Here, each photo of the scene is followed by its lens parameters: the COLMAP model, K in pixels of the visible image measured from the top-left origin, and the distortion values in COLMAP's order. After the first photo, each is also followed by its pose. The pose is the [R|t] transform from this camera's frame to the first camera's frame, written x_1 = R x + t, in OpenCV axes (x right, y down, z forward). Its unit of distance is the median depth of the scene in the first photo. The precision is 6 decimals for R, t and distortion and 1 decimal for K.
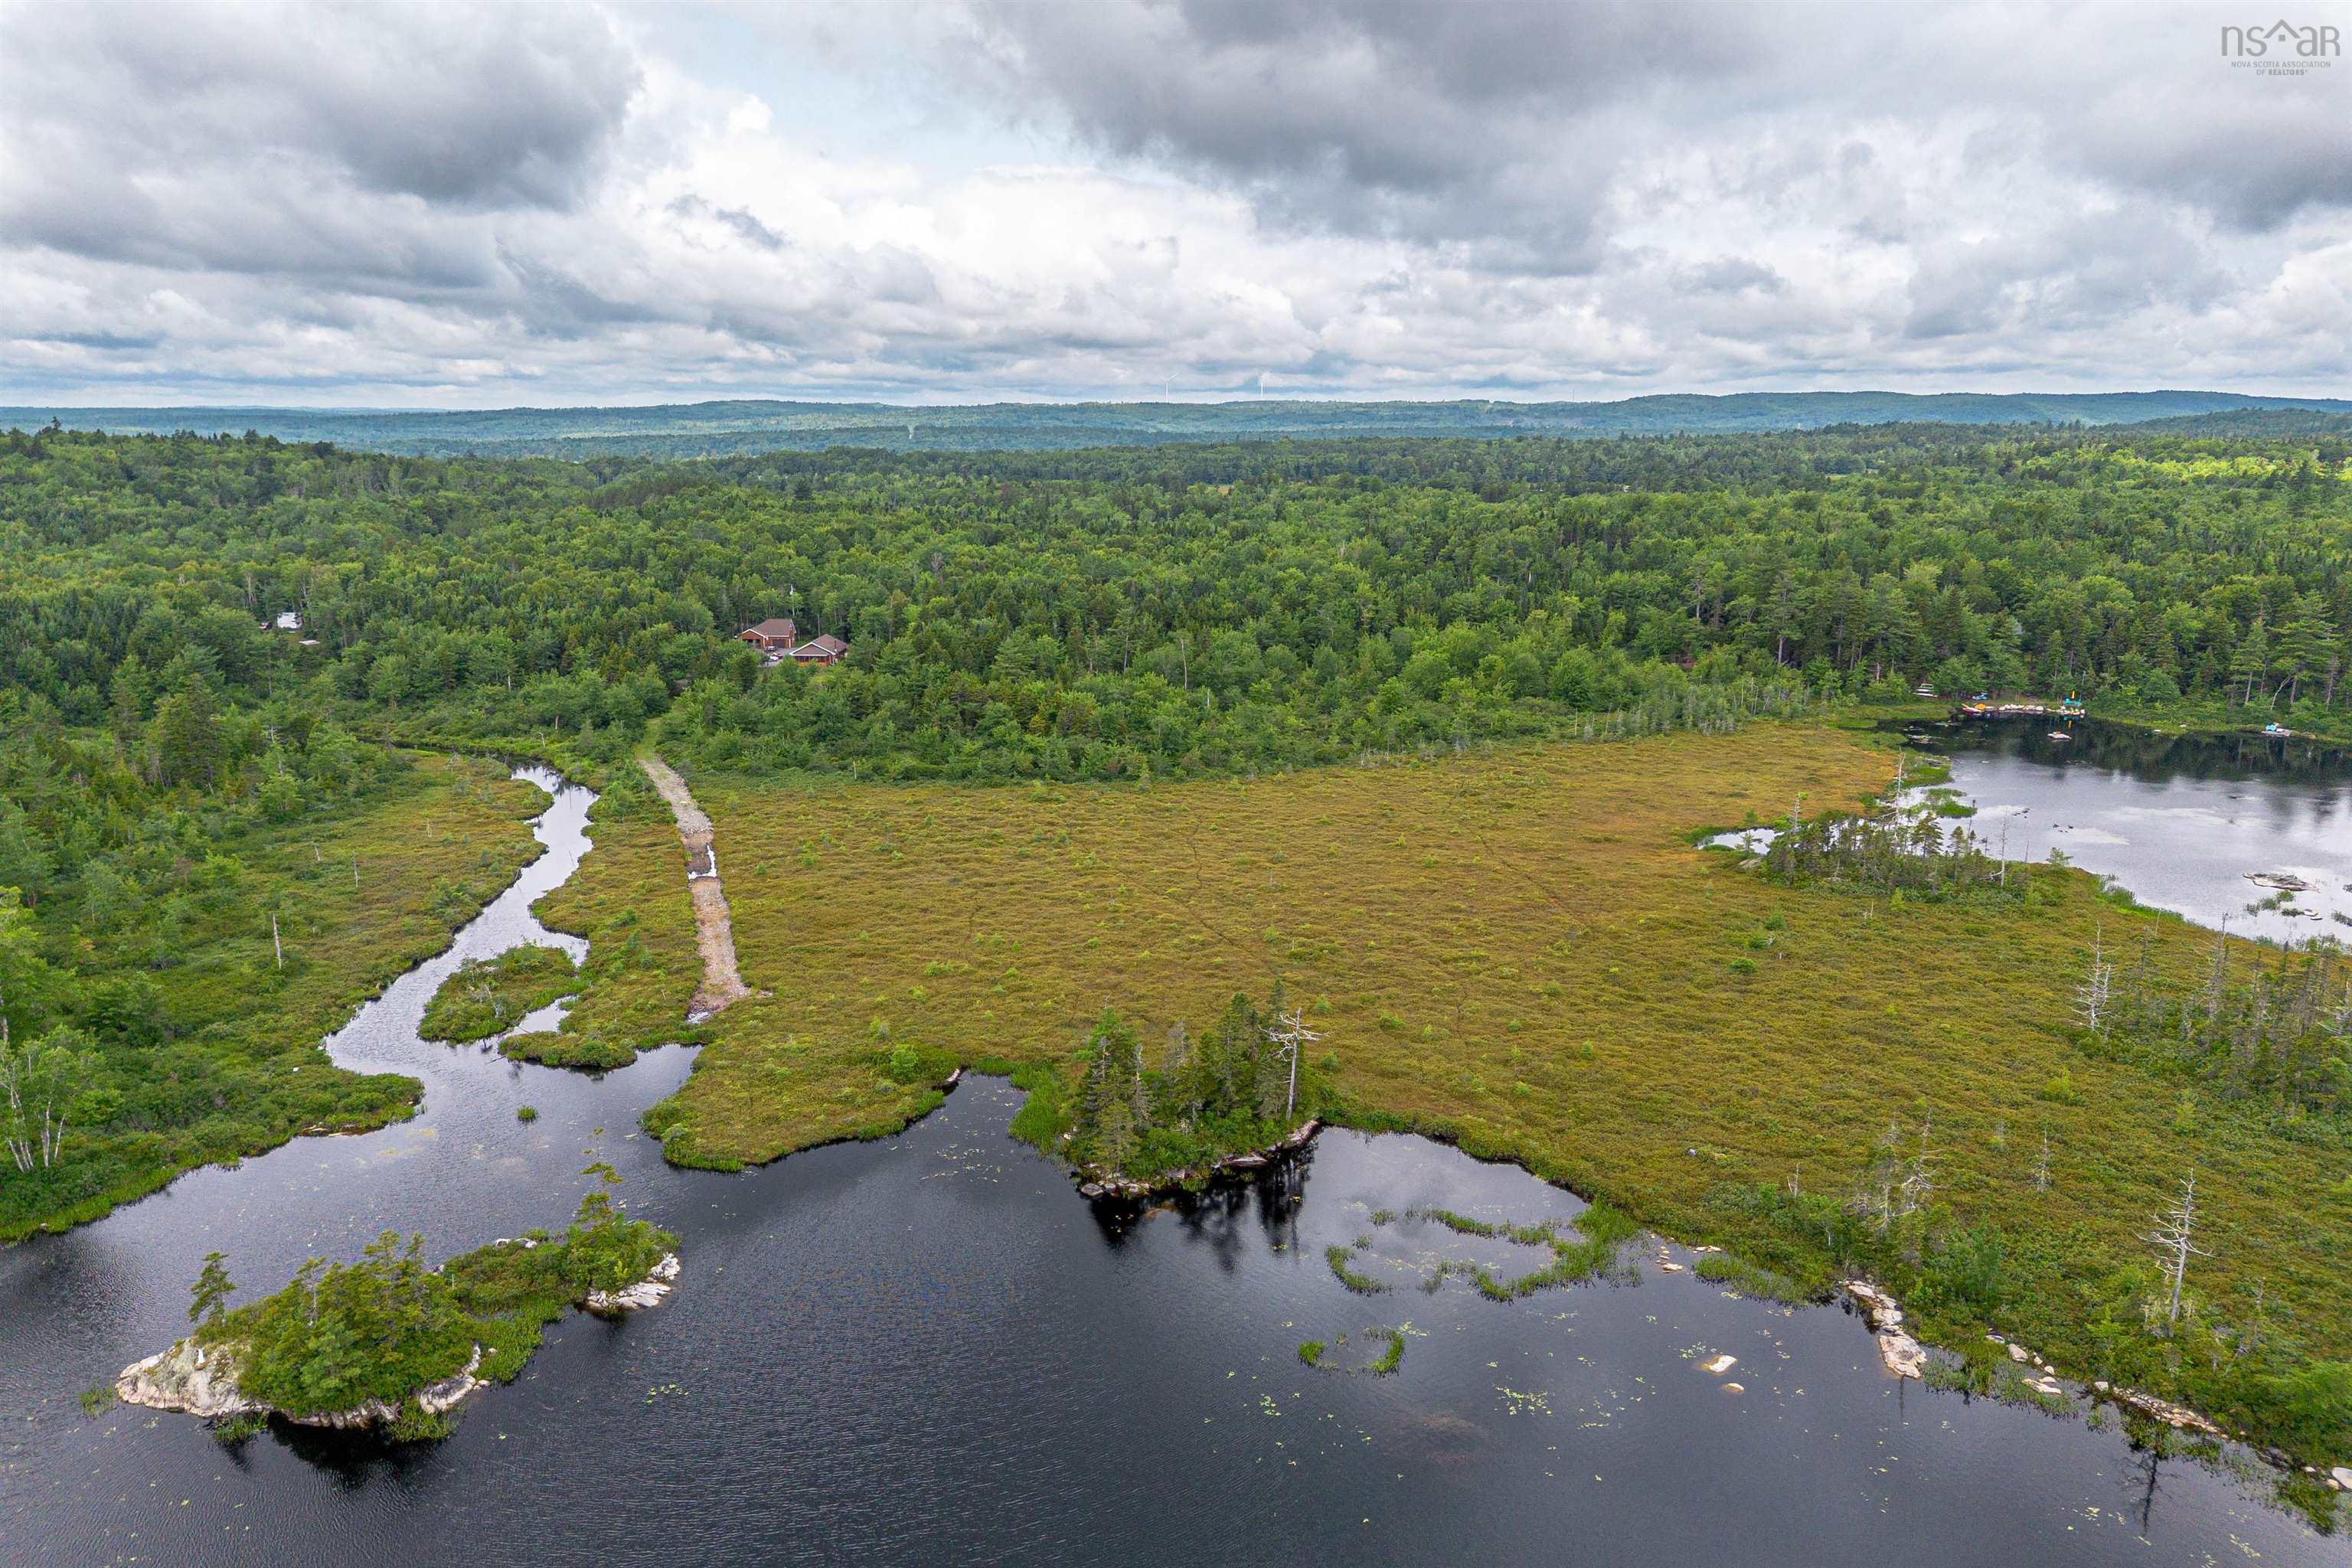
lens RADIAL K [[1648.5, 0, 1191.8], [0, 1648.5, 838.3], [0, 0, 1]] dist [0.071525, -0.067238]
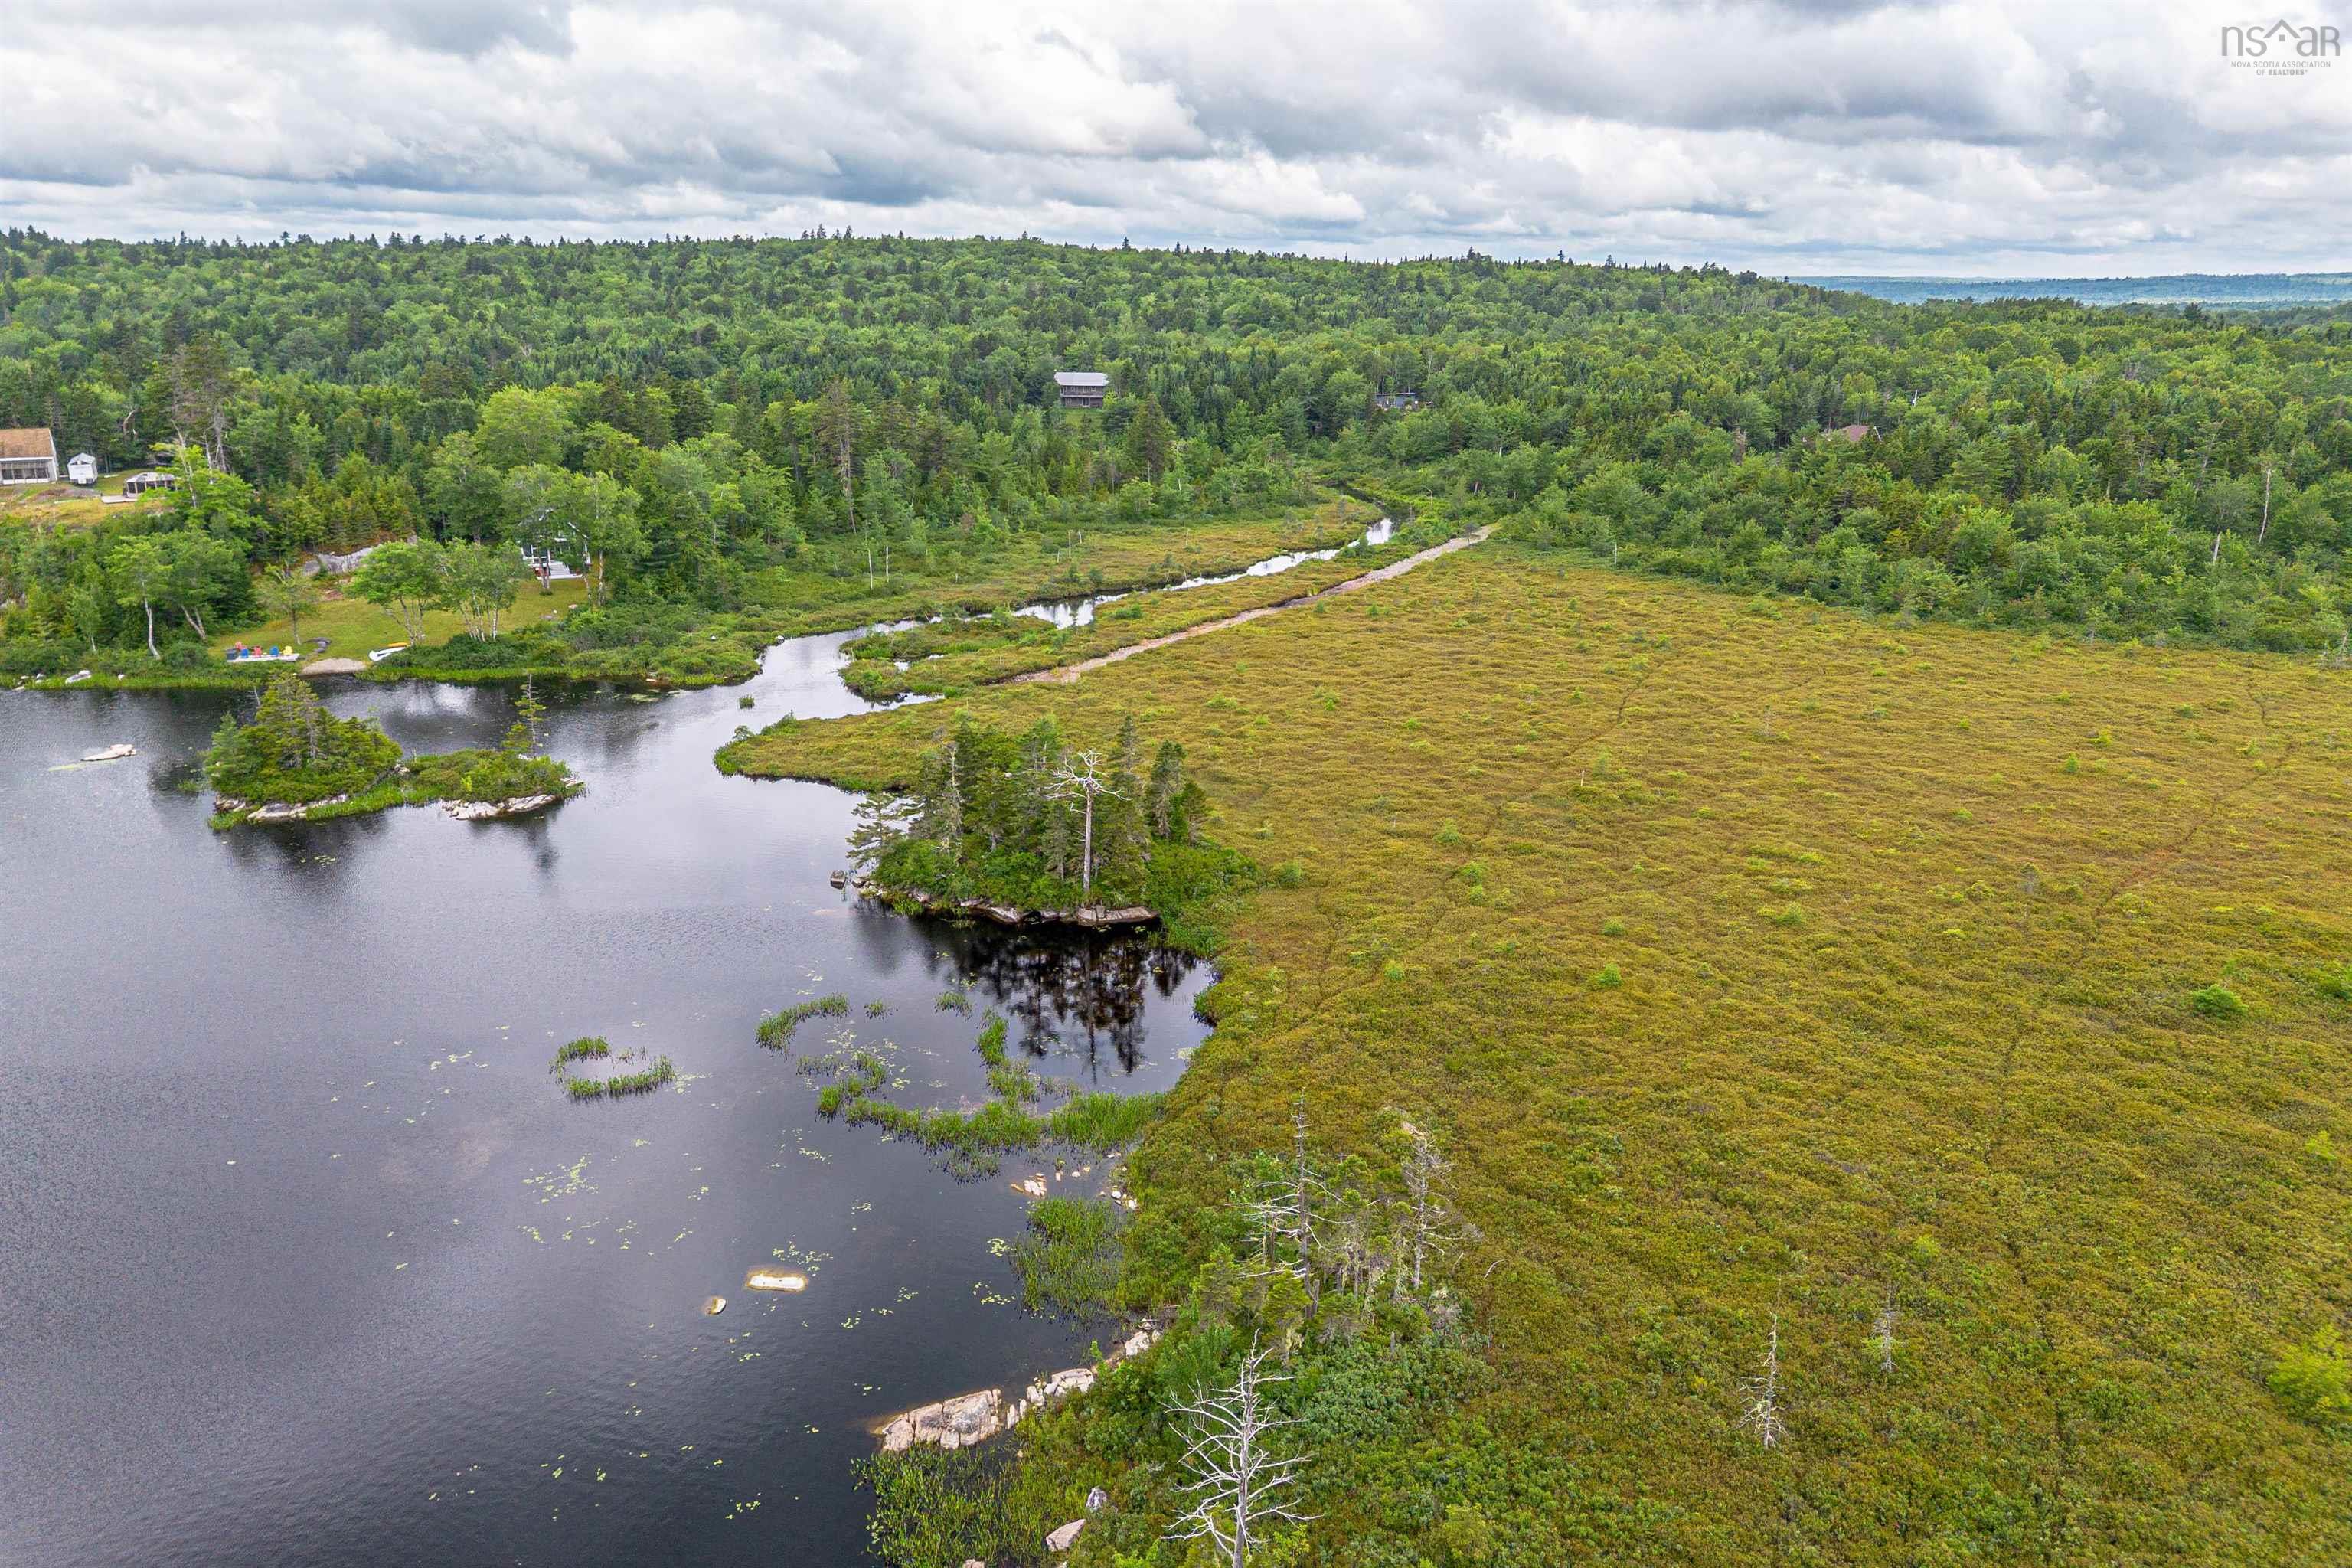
lens RADIAL K [[1648.5, 0, 1181.8], [0, 1648.5, 792.3], [0, 0, 1]] dist [0.071525, -0.067238]
pose [[0.618603, 0.240727, -0.747917, 0.374927], [-0.206751, 0.968233, 0.140634, 0.004842], [0.758013, 0.067636, 0.648723, 0.305583]]
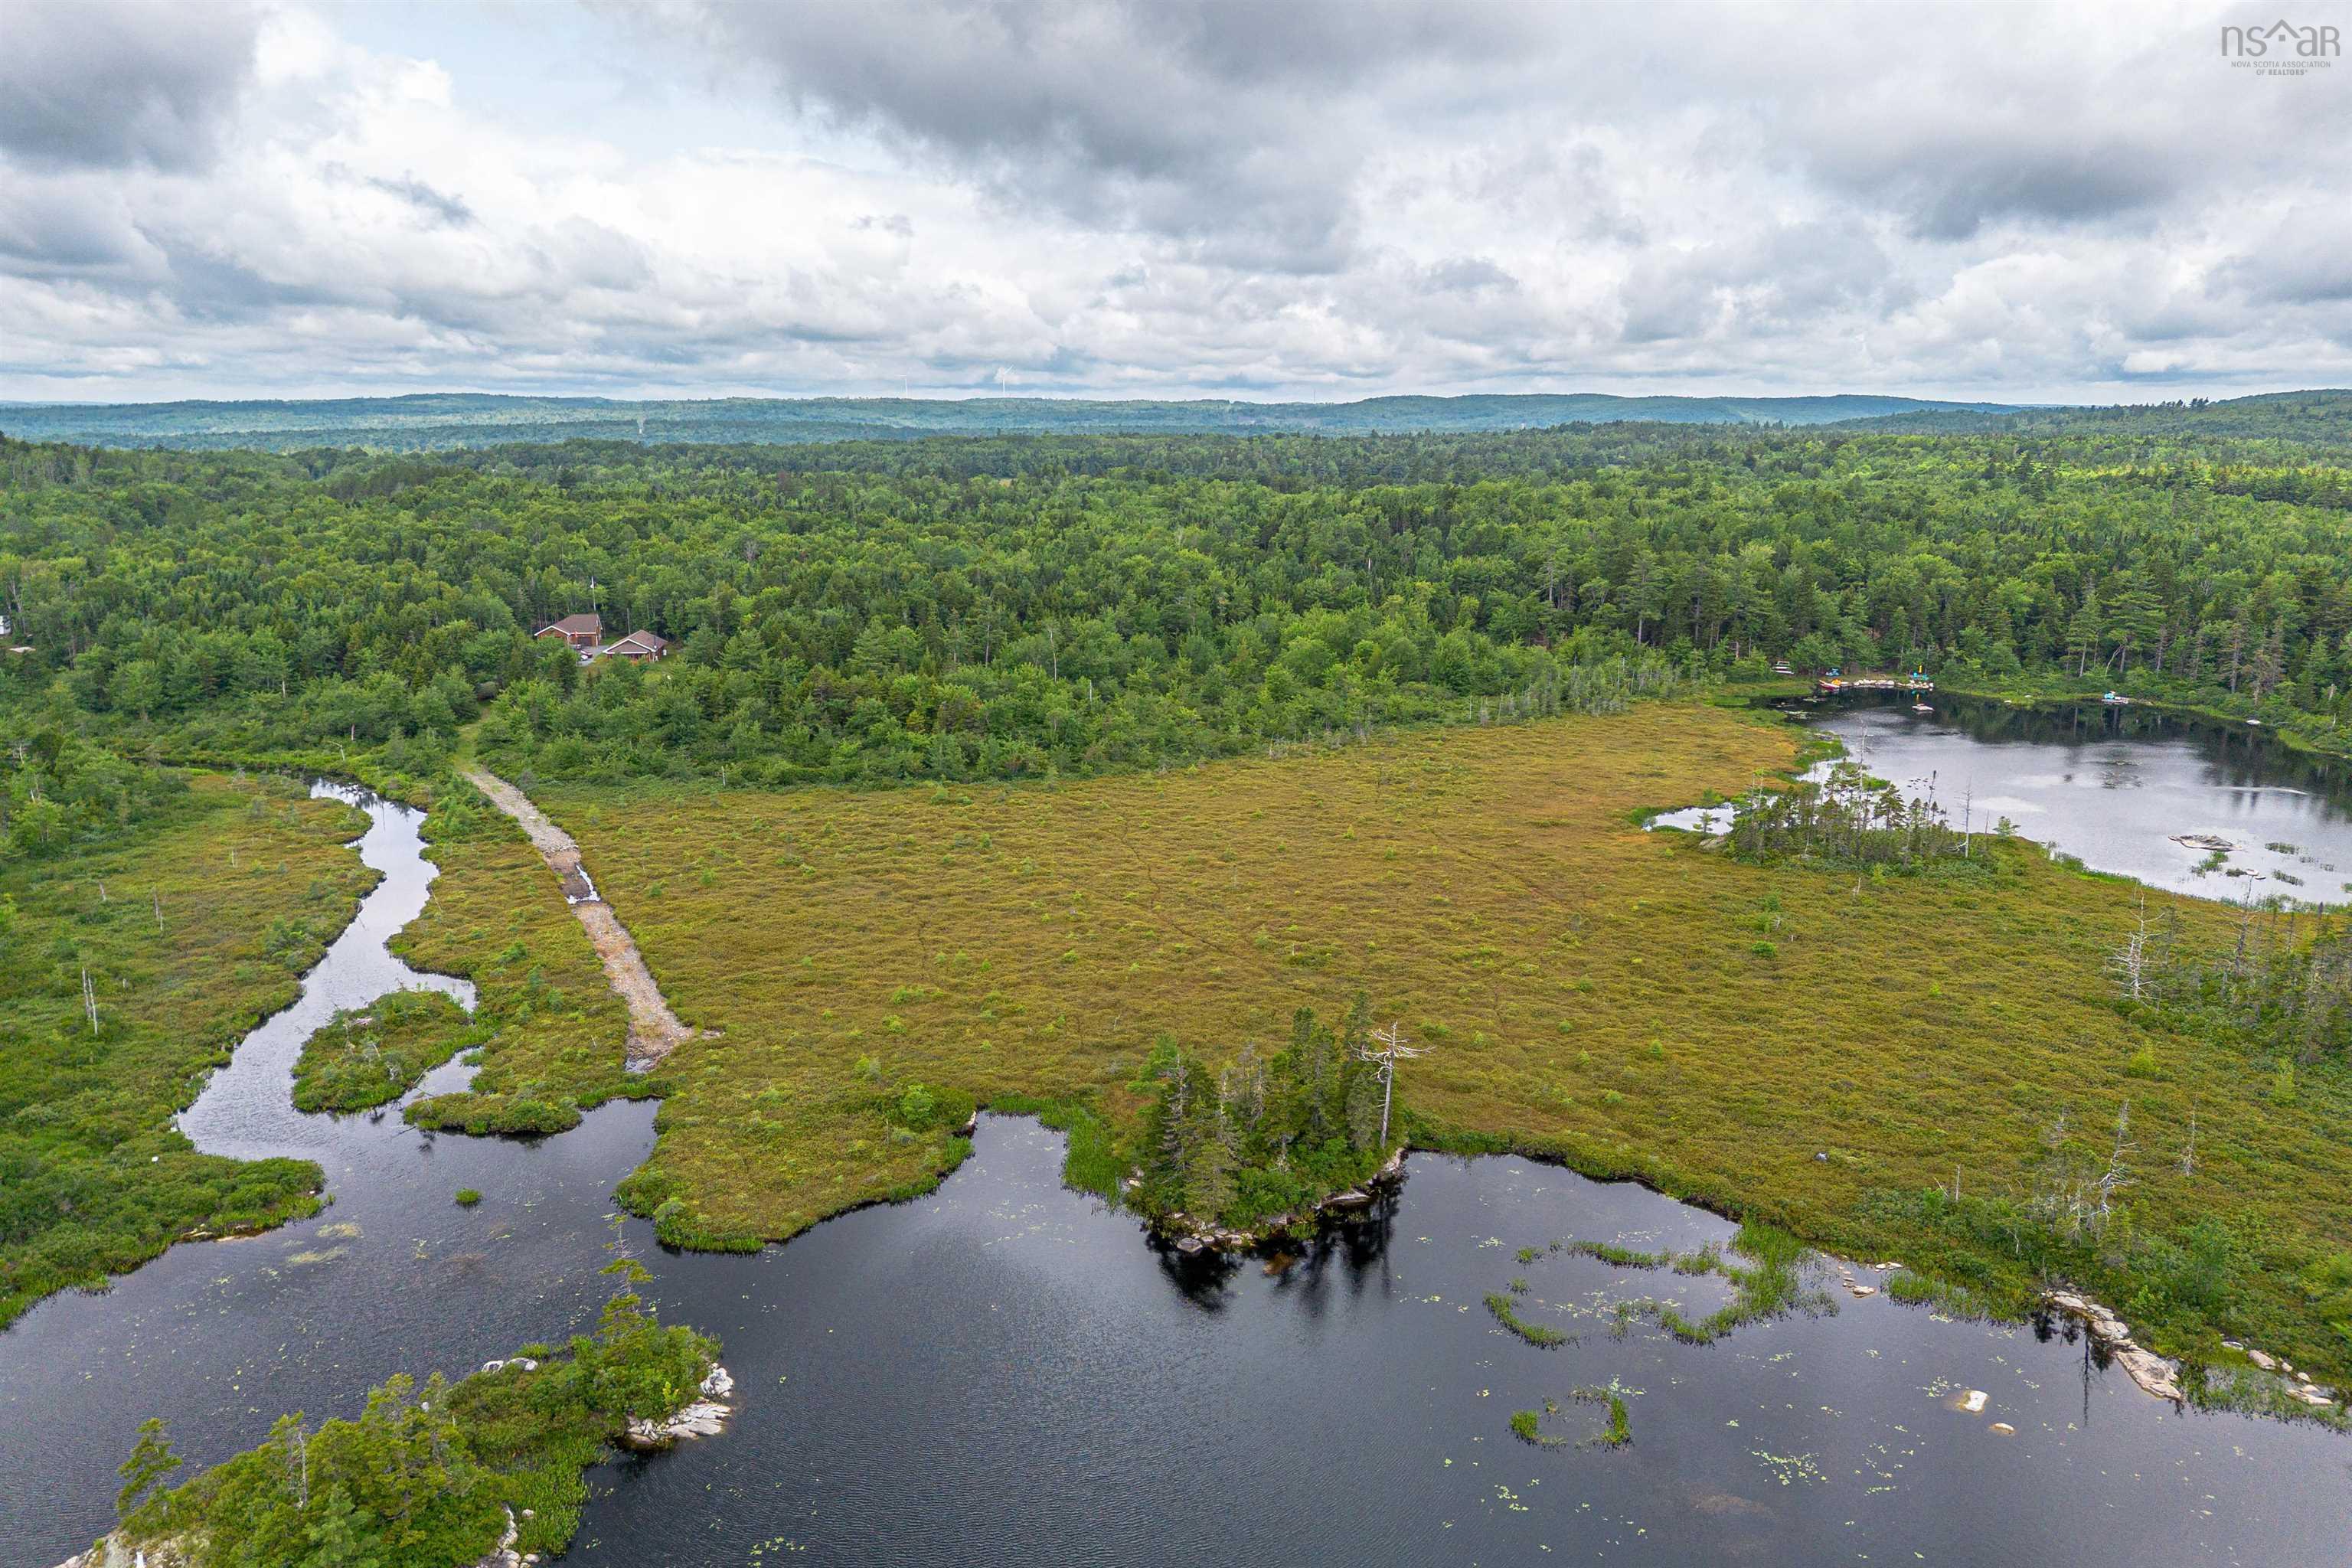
lens RADIAL K [[1648.5, 0, 1192.1], [0, 1648.5, 848.1], [0, 0, 1]] dist [0.071525, -0.067238]
pose [[0.988446, -0.035693, 0.147314, -0.096432], [0.034732, 0.999355, 0.009090, -0.001408], [-0.147543, -0.003868, 0.989048, 0.078060]]
